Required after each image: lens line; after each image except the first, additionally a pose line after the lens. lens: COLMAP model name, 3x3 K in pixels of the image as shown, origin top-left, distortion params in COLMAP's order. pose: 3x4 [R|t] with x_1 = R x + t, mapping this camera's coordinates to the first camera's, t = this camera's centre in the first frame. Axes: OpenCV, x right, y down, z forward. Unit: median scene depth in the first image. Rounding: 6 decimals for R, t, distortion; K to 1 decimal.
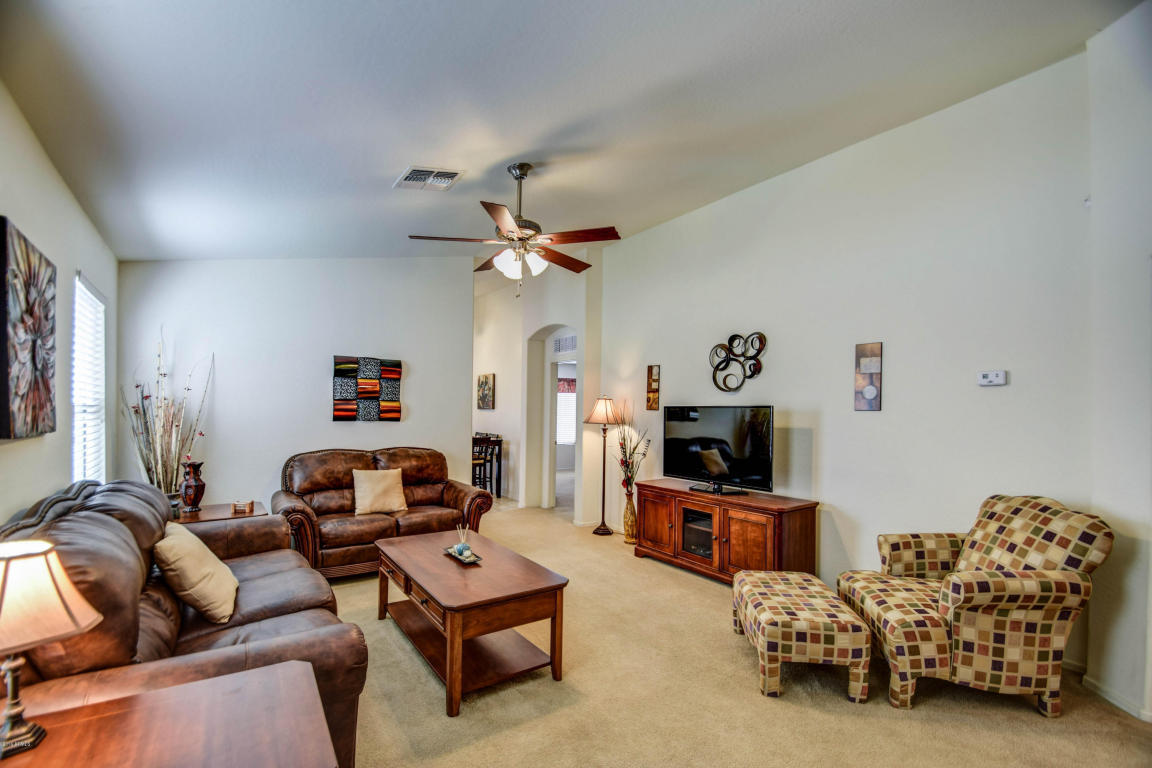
lens RADIAL K [[504.5, 0, 577.1], [0, 504.5, 412.3], [0, 0, 1]] dist [0.014703, -0.017043]
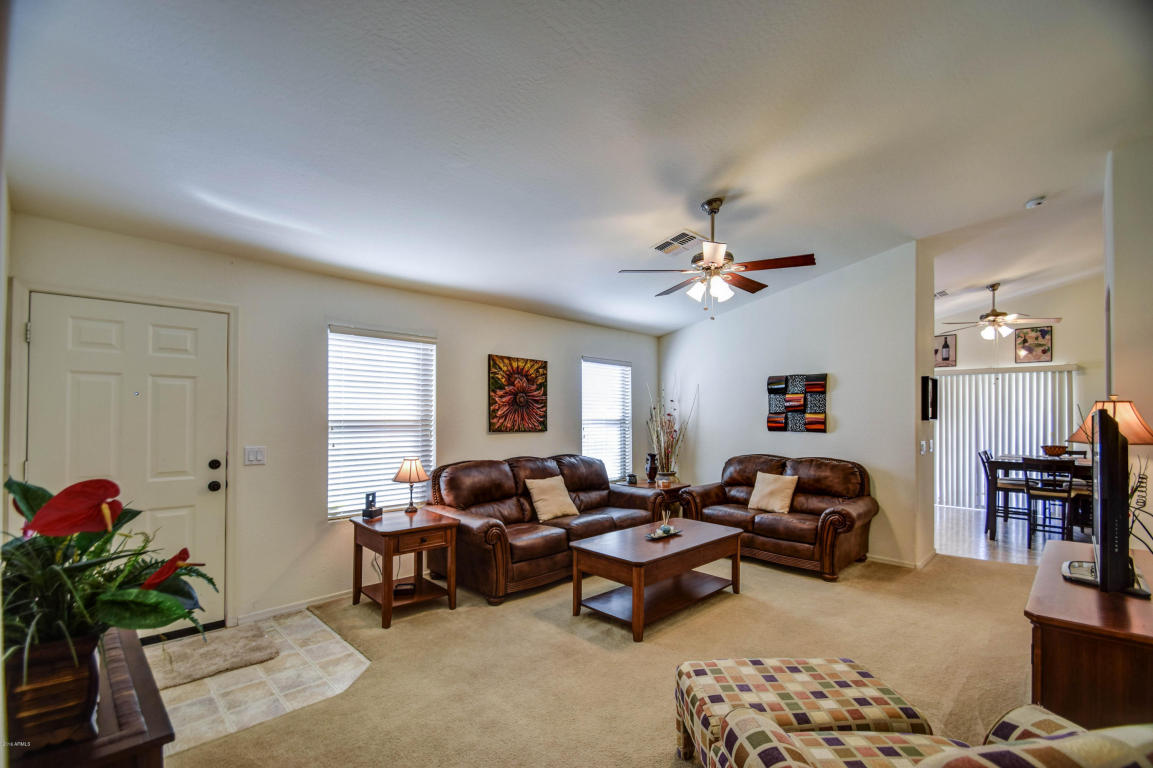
lens RADIAL K [[504.9, 0, 577.6], [0, 504.9, 412.3], [0, 0, 1]] dist [0.014703, -0.017043]
pose [[0.156531, -0.024161, -0.987377, 0.636332], [-0.002590, 0.999687, -0.024873, 0.003620], [0.987670, 0.006450, 0.156419, 0.362933]]
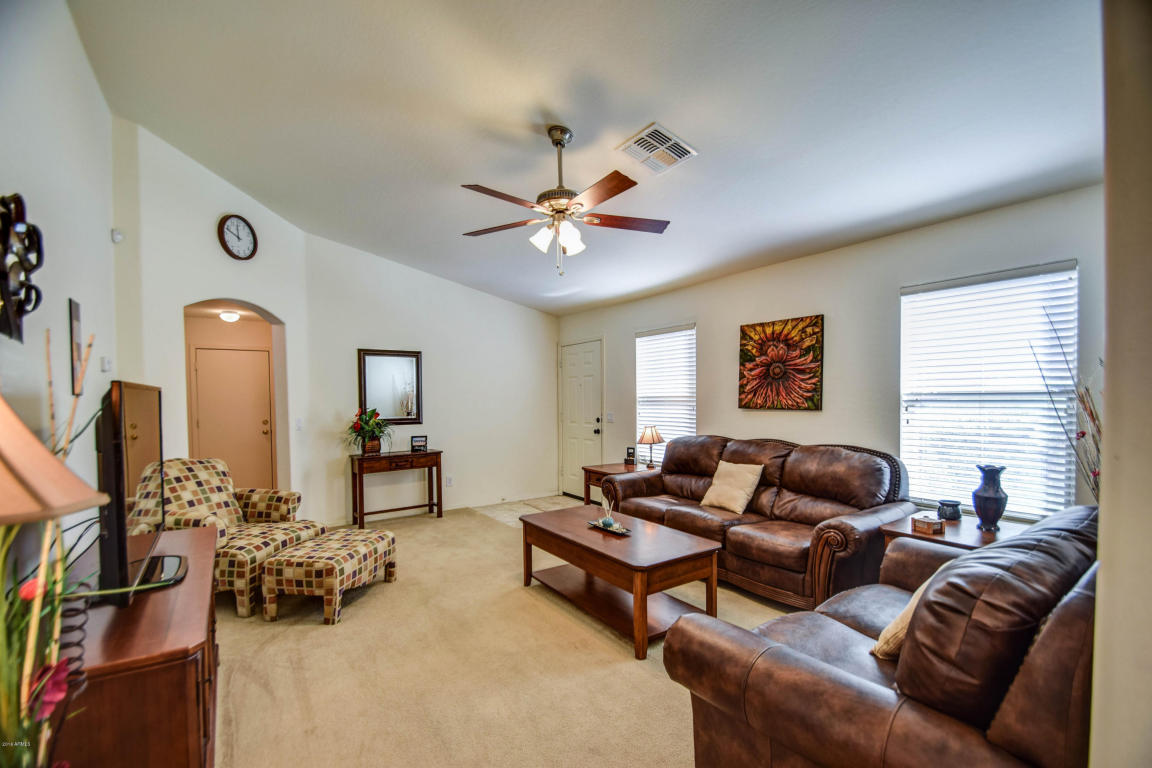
lens RADIAL K [[504.5, 0, 577.1], [0, 504.5, 412.3], [0, 0, 1]] dist [0.014703, -0.017043]
pose [[-0.999547, 0.001609, 0.030040, -0.132416], [0.002670, 0.999373, 0.035307, -0.009282], [-0.029965, 0.035371, -0.998925, 1.340085]]
